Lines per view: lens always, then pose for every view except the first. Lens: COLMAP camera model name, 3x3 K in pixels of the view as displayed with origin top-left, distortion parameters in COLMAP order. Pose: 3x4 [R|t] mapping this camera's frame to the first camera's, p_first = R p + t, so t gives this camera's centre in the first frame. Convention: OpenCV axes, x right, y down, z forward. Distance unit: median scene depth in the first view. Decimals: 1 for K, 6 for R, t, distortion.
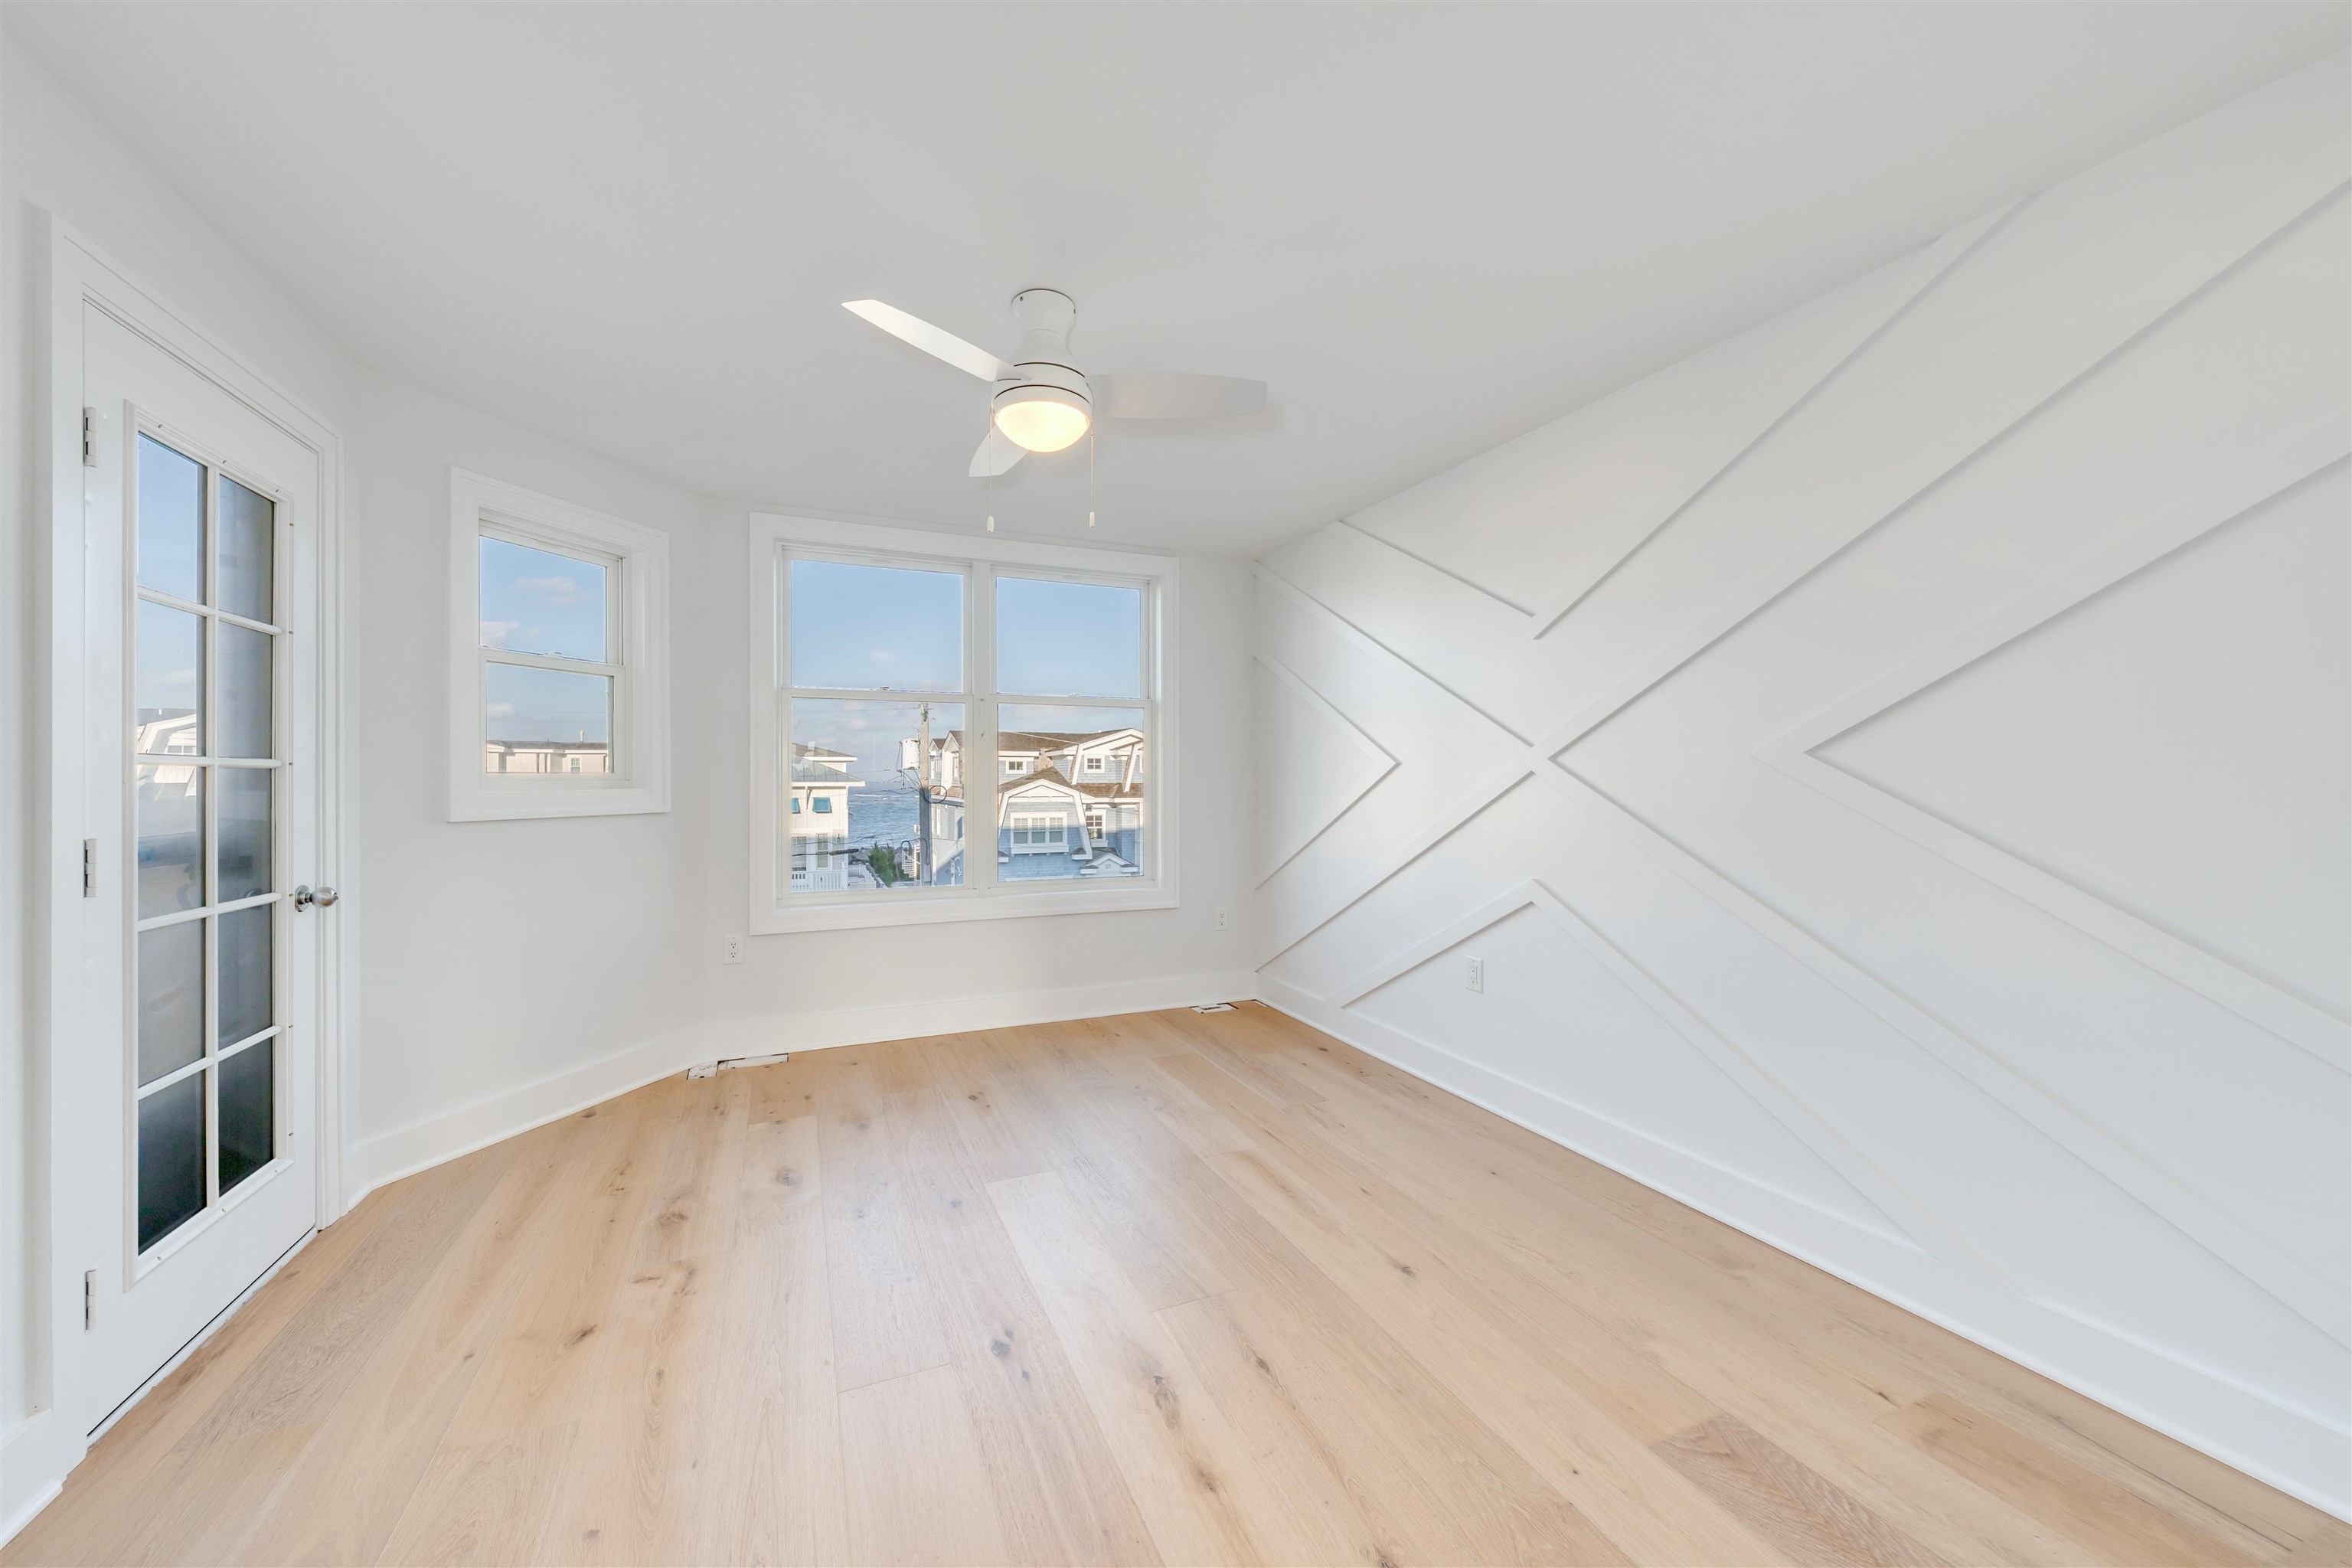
lens RADIAL K [[964.3, 0, 1156.4], [0, 964.3, 776.2], [0, 0, 1]] dist [-0.001908, -0.000050]
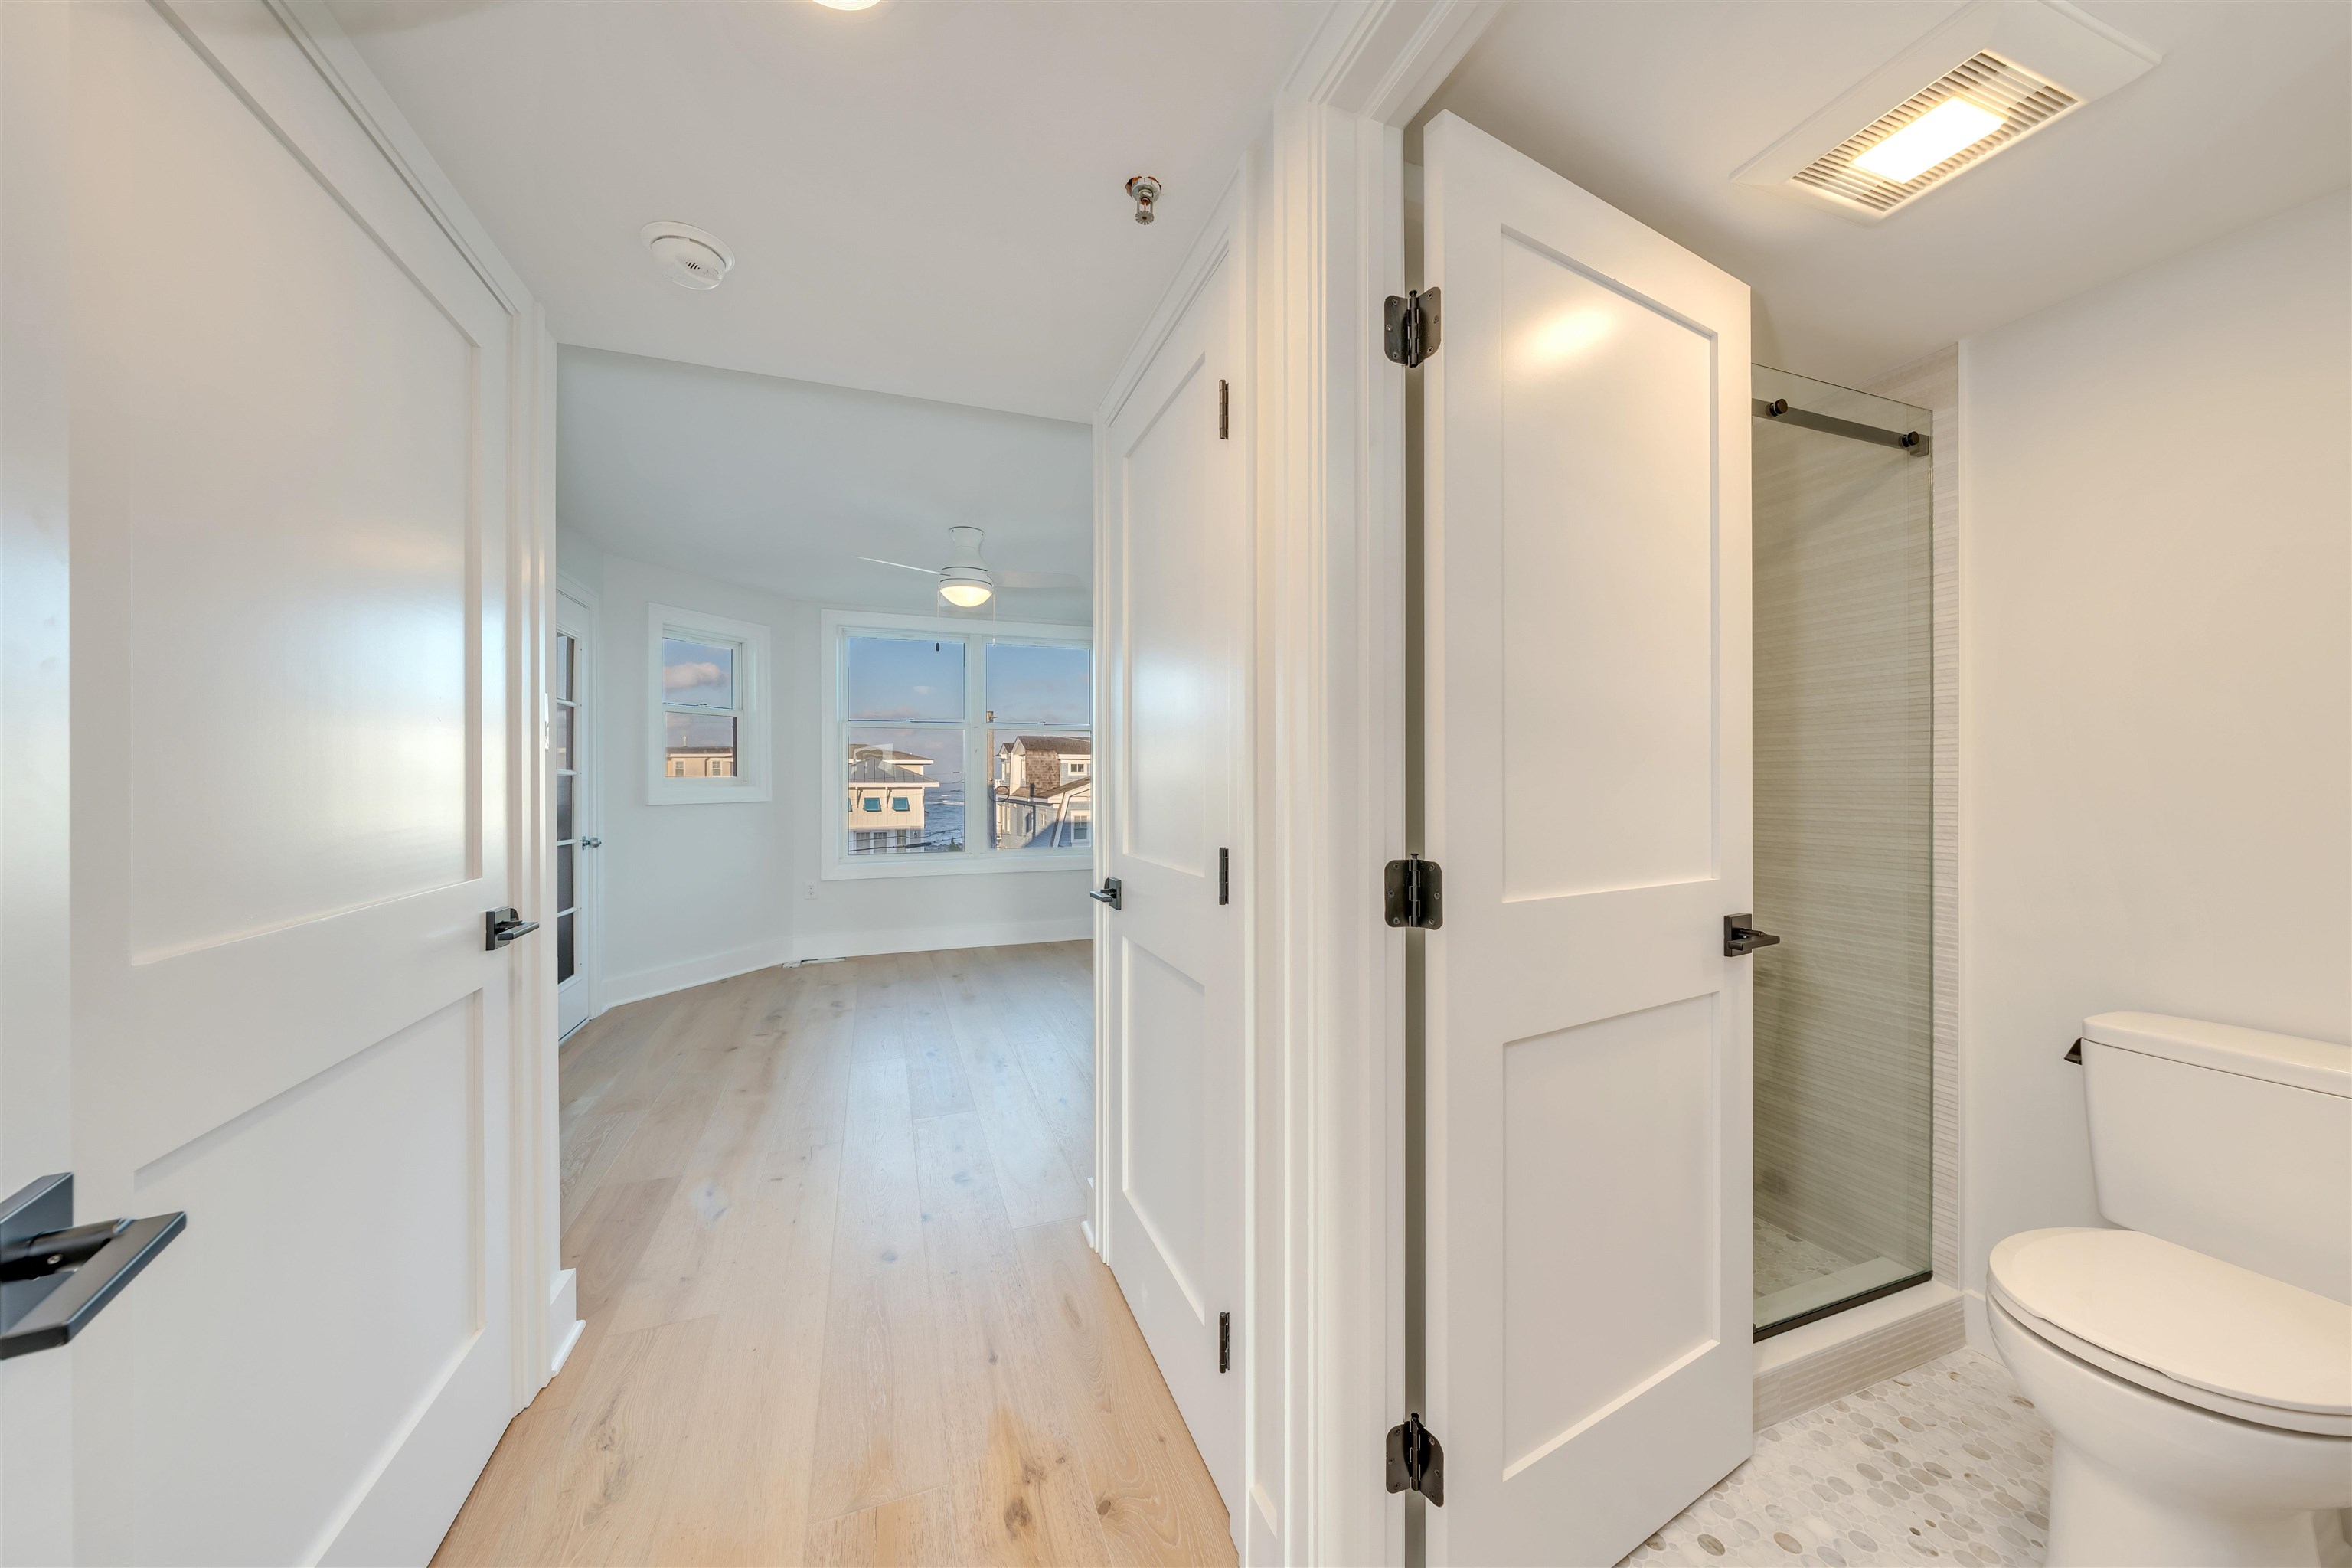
lens RADIAL K [[942.3, 0, 1188.6], [0, 942.3, 775.7], [0, 0, 1]] dist [-0.001344, -0.000332]
pose [[0.998998, -0.002569, -0.044691, 0.326988], [0.002504, 0.999996, -0.001530, -0.000399], [0.044694, 0.001417, 0.999000, -0.673161]]
